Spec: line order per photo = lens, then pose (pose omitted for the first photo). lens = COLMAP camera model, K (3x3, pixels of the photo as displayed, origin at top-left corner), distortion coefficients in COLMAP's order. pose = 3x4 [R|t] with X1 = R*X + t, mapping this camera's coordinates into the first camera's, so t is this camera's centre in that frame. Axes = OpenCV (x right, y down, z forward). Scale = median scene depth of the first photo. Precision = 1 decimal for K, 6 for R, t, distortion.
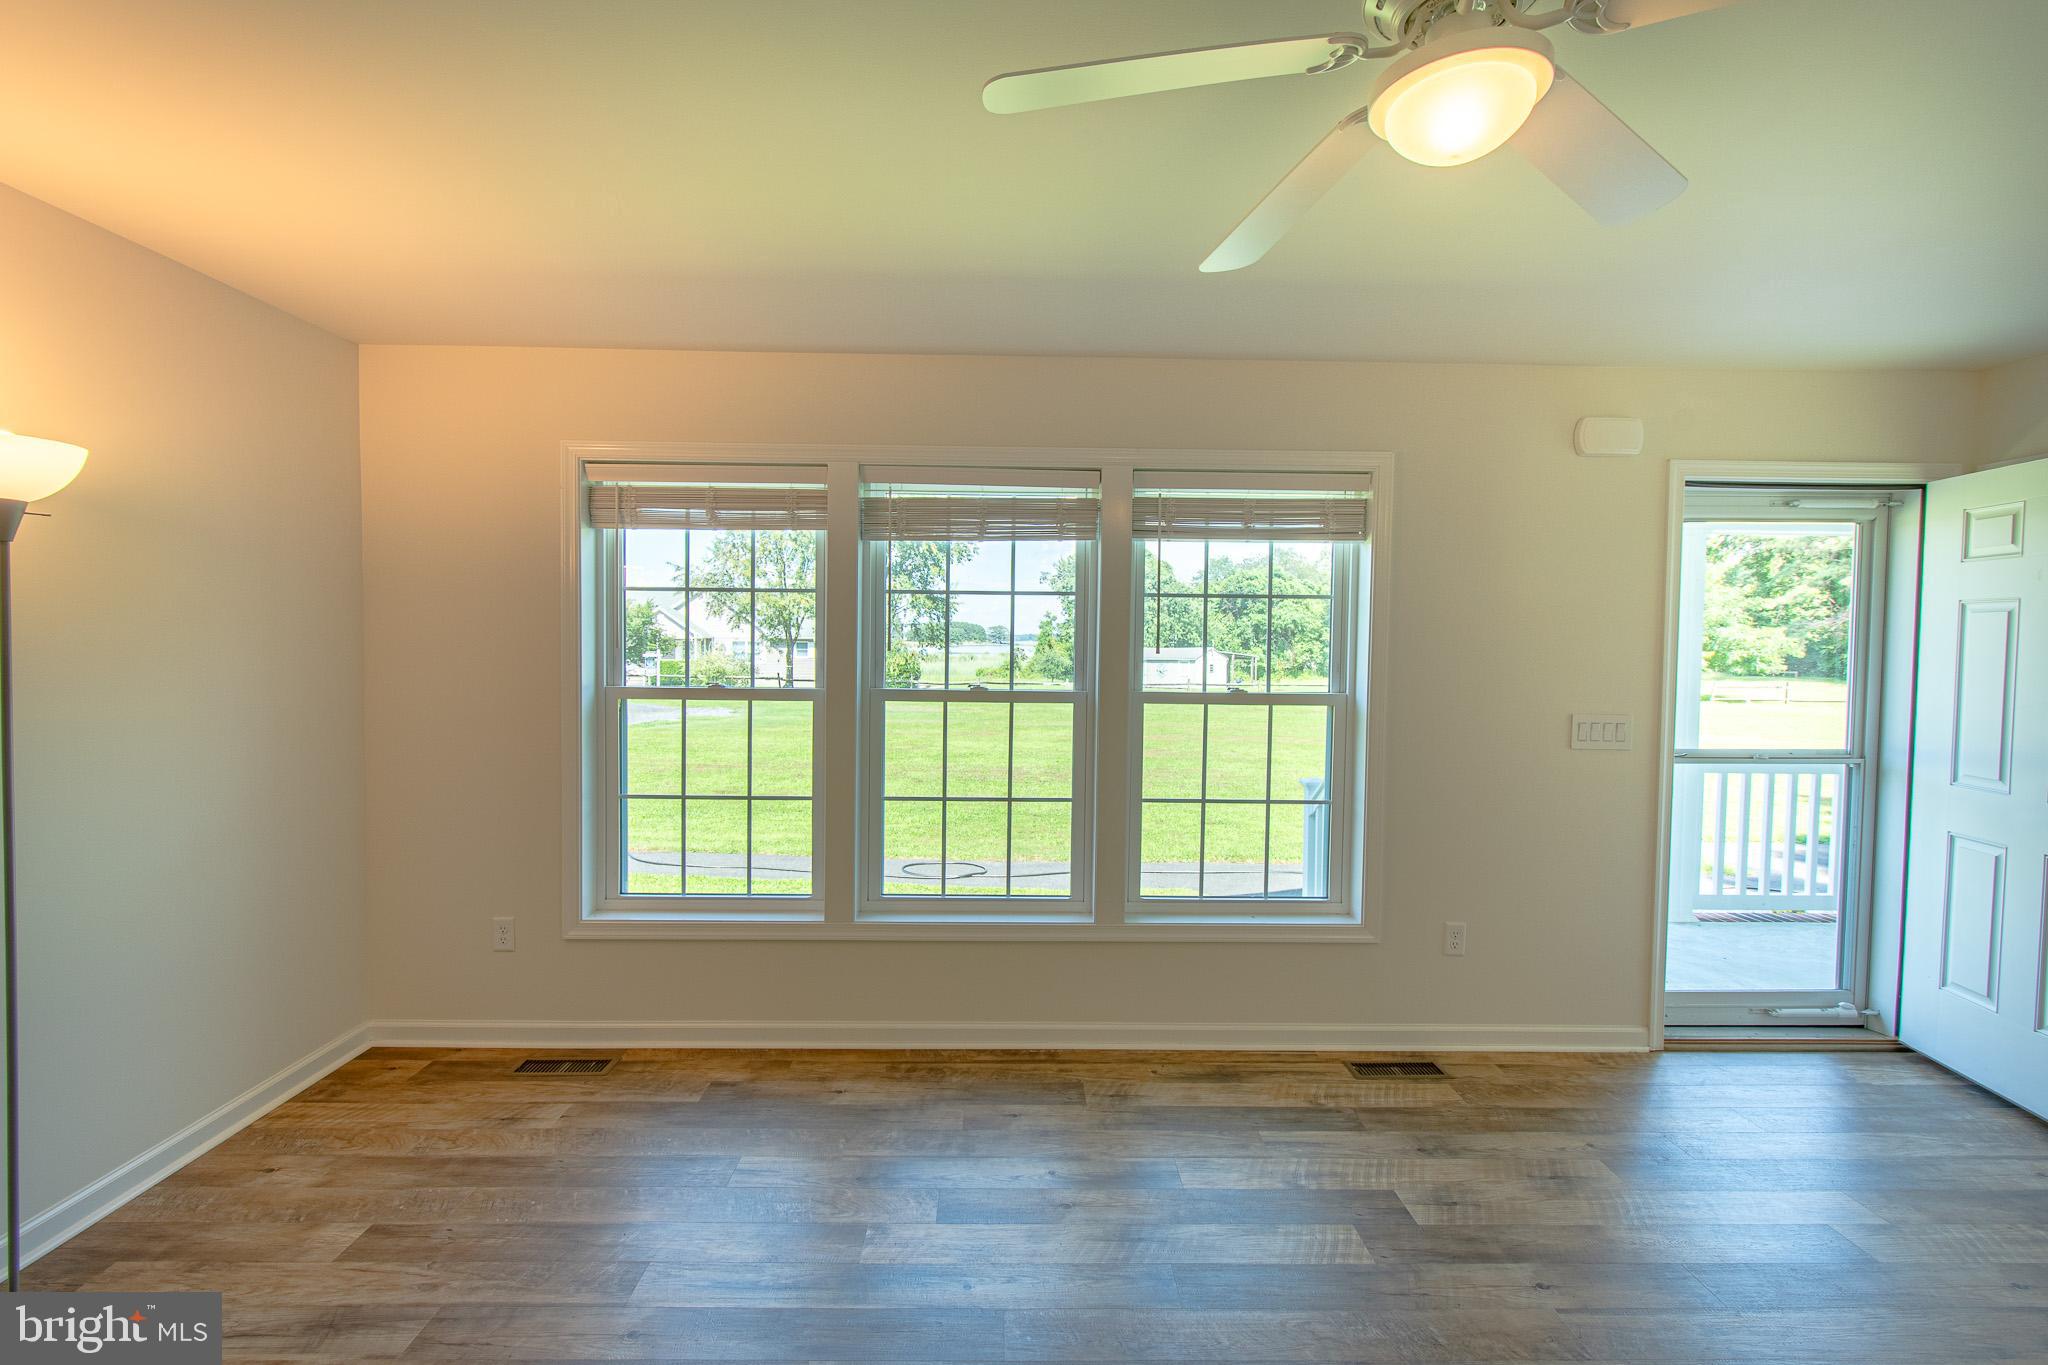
lens RADIAL K [[937.6, 0, 1024.5], [0, 937.6, 675.8], [0, 0, 1]] dist [0.001512, -0.000468]
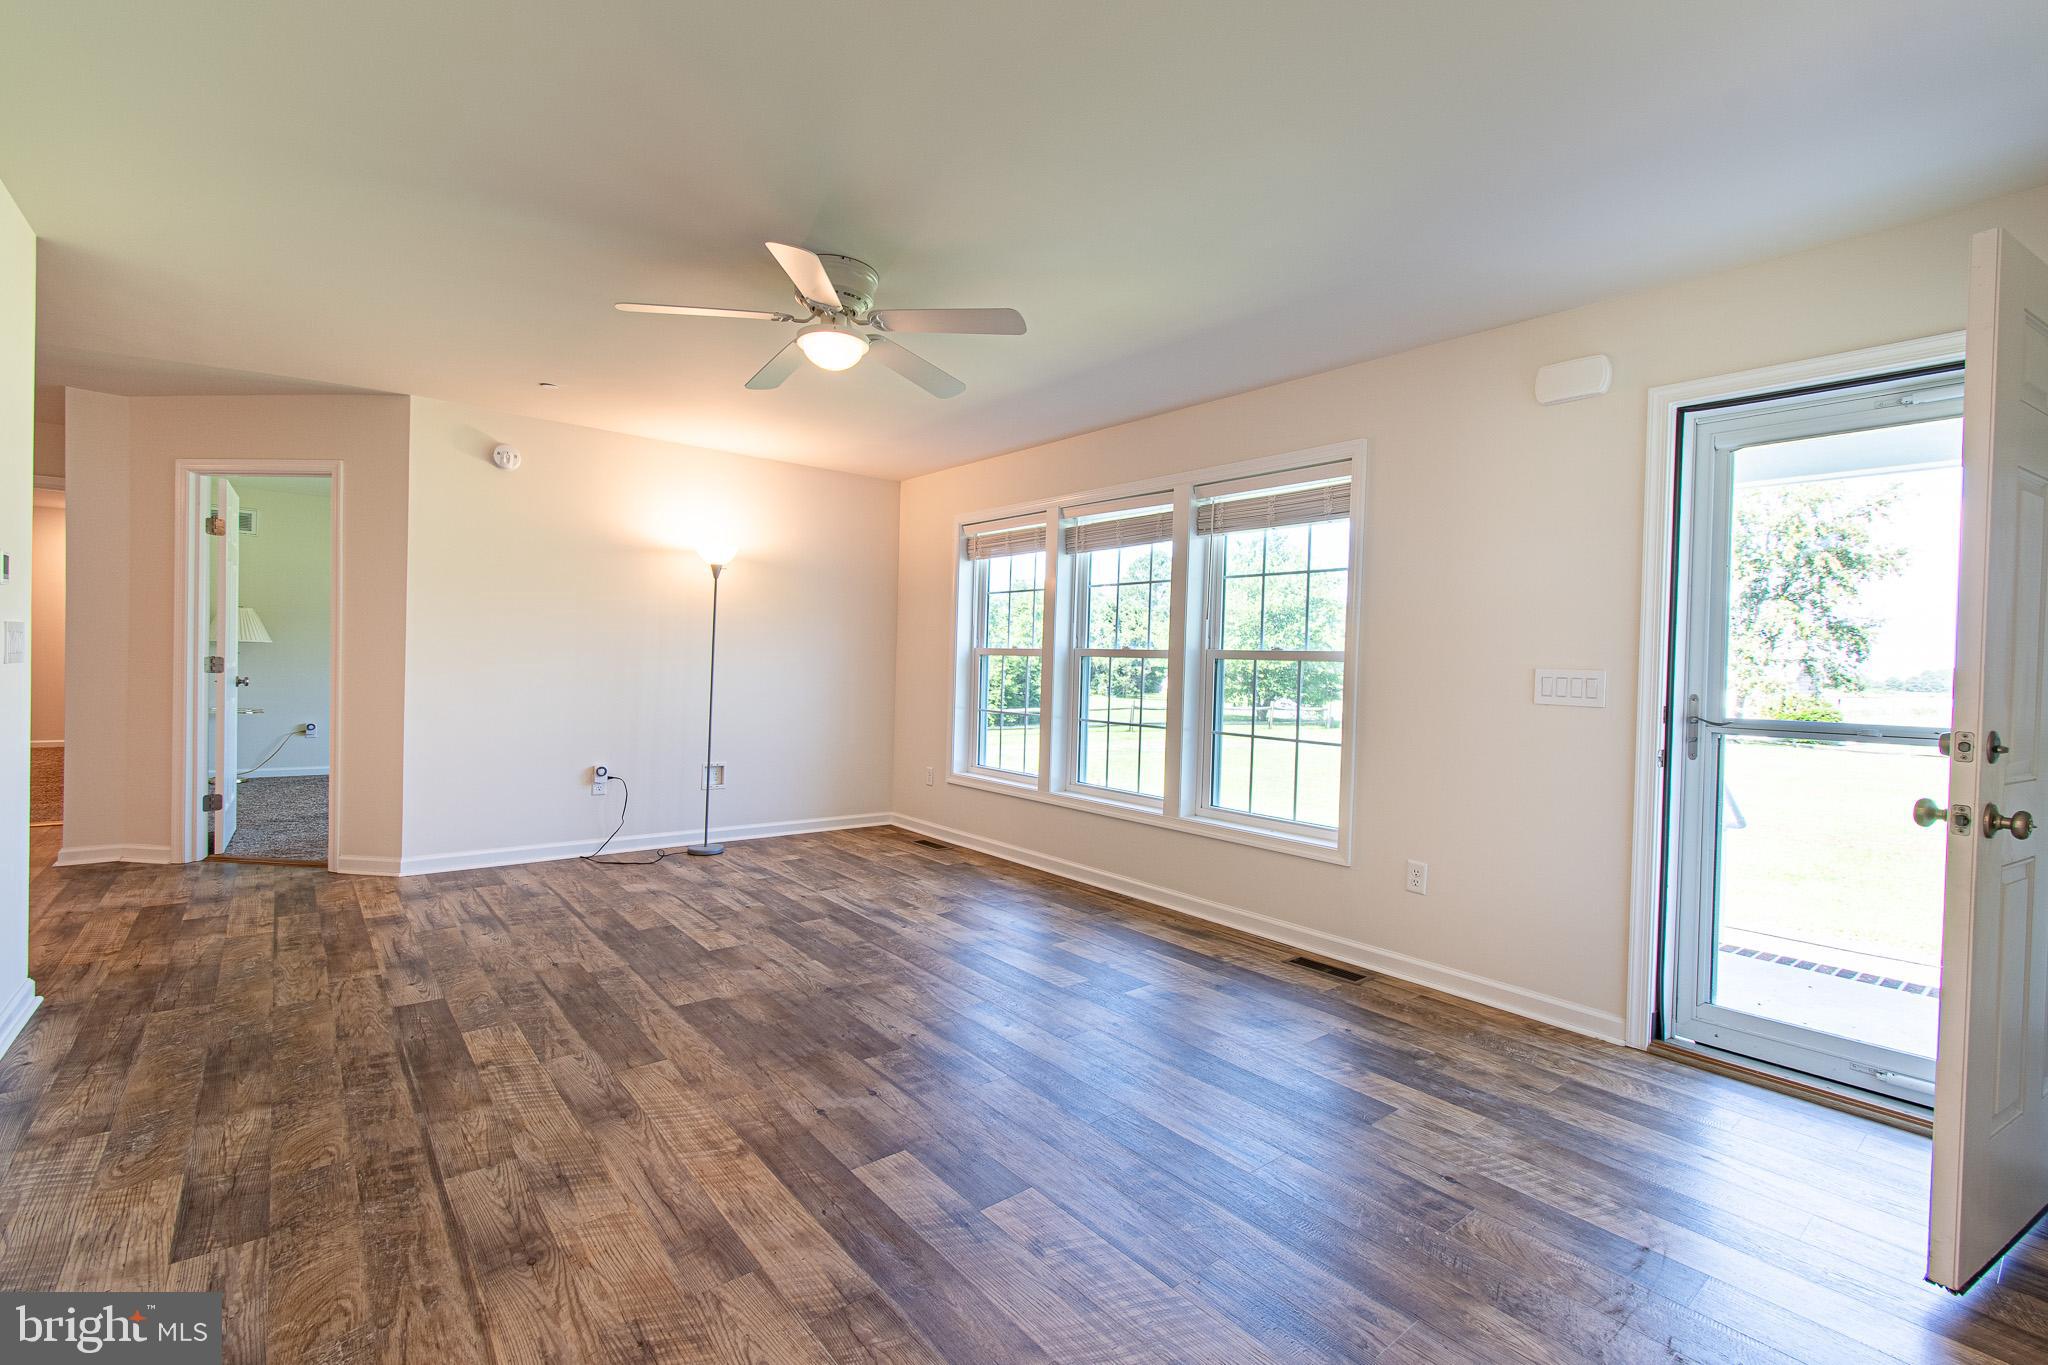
lens RADIAL K [[901.6, 0, 1024.4], [0, 901.6, 677.8], [0, 0, 1]] dist [0.004357, -0.003039]
pose [[0.622129, 0.020183, -0.782655, 1.028331], [-0.052424, 0.998498, -0.015923, 0.097524], [0.781158, 0.050936, 0.622252, -0.002631]]
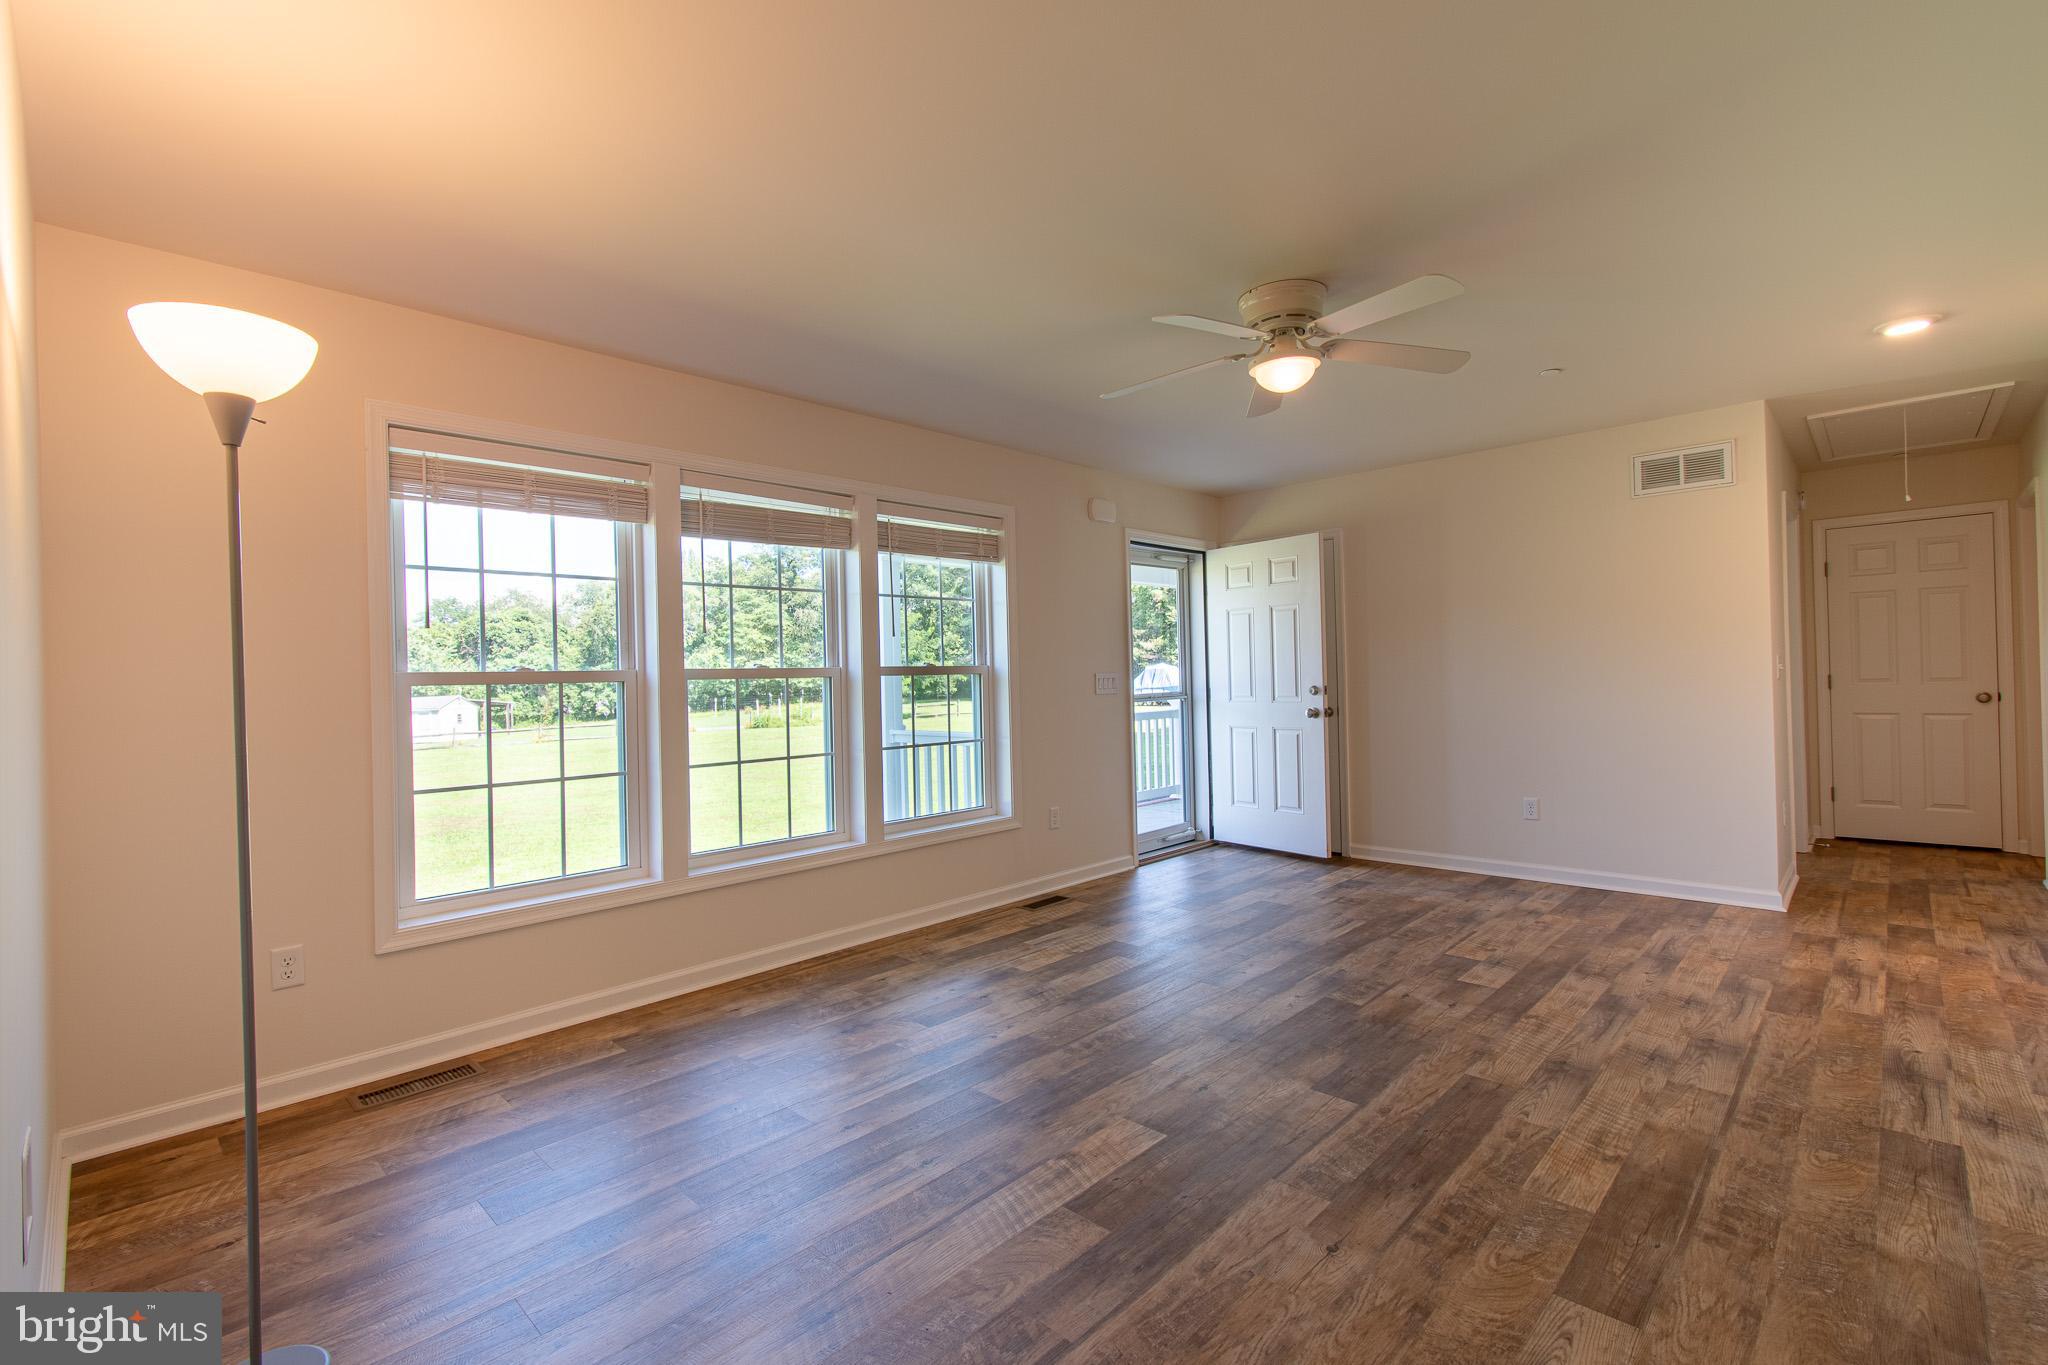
lens RADIAL K [[901.6, 0, 1024.4], [0, 901.6, 677.8], [0, 0, 1]] dist [0.004357, -0.003039]
pose [[0.706226, -0.029013, 0.707392, -0.671867], [0.060813, 0.997953, -0.019782, 0.075828], [-0.705370, 0.056990, 0.706545, -0.049871]]
